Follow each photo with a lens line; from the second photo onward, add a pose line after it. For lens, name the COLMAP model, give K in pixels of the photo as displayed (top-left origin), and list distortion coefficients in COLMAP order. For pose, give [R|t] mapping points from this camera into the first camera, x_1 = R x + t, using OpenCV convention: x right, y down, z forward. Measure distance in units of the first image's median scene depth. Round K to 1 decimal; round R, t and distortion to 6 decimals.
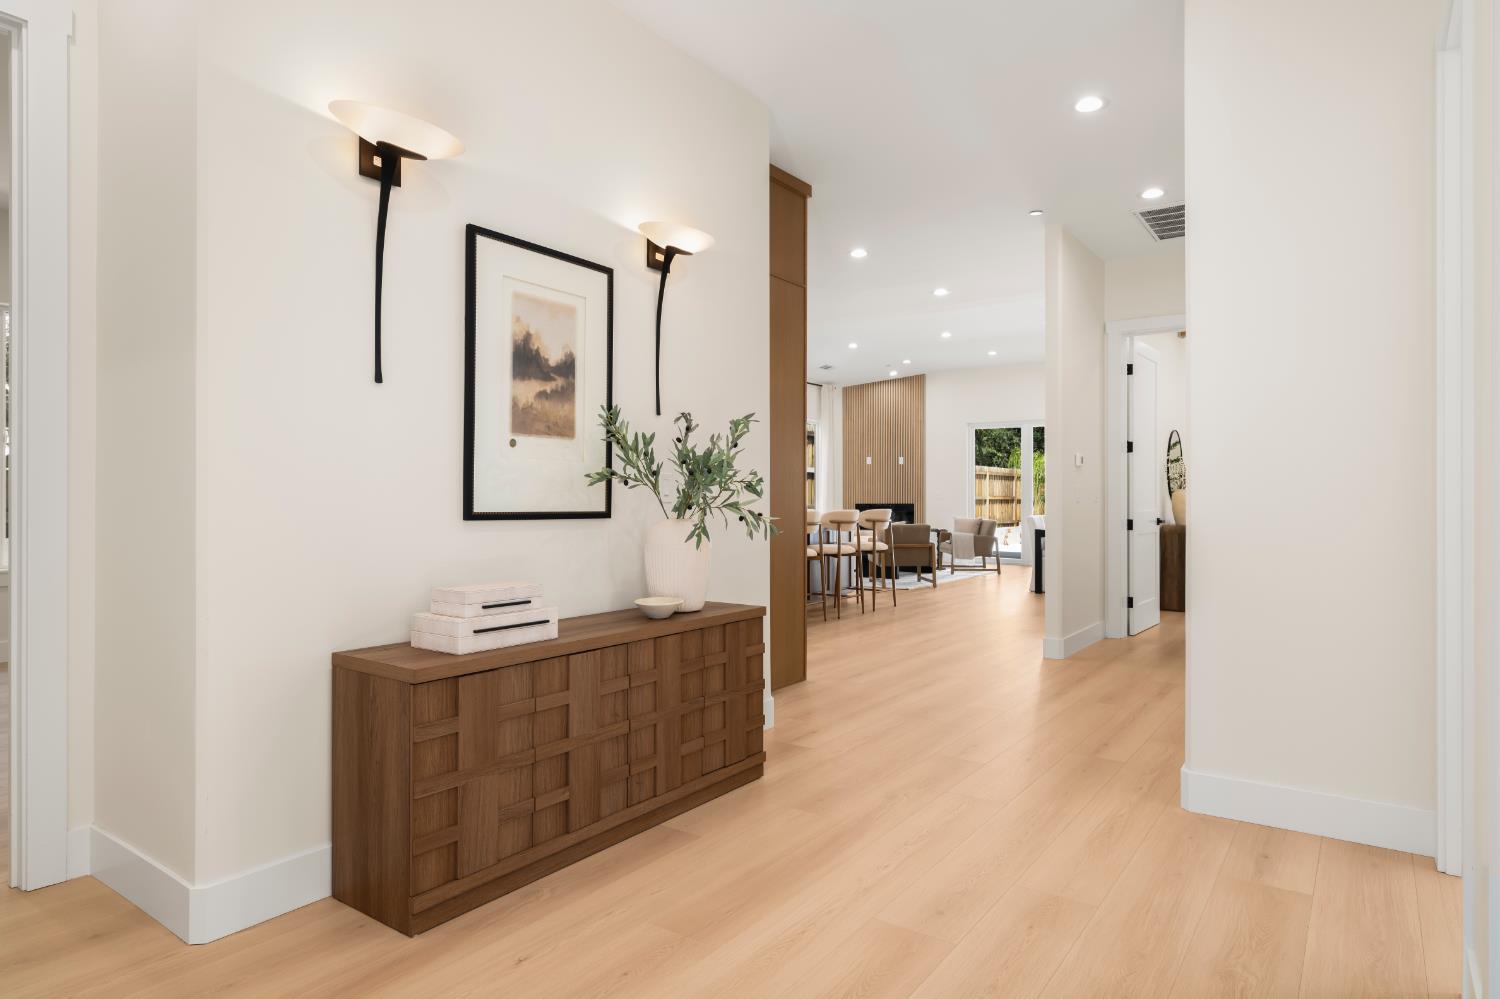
lens RADIAL K [[863.0, 0, 750.0], [0, 863.0, 499.5], [0, 0, 1]] dist [-0.000743, -0.000135]
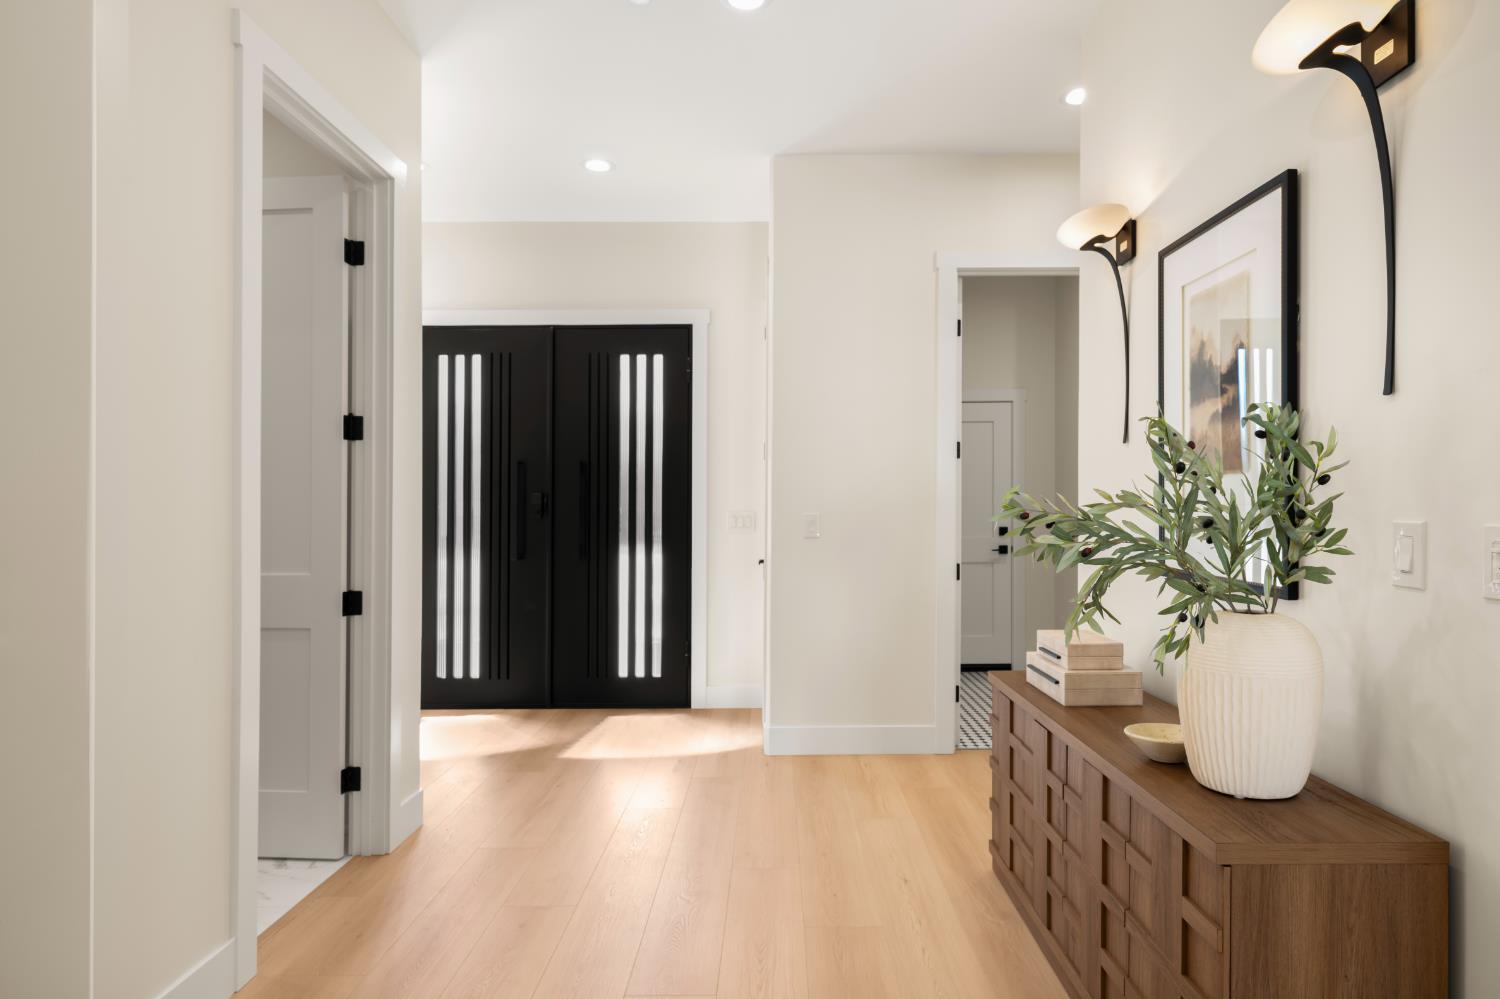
lens RADIAL K [[863.0, 0, 750.0], [0, 863.0, 499.5], [0, 0, 1]] dist [-0.000743, -0.000135]
pose [[-0.817996, -0.003567, -0.575212, 0.512601], [-0.001940, 0.999992, -0.003441, -0.048699], [0.575220, -0.001699, -0.817997, 1.387635]]
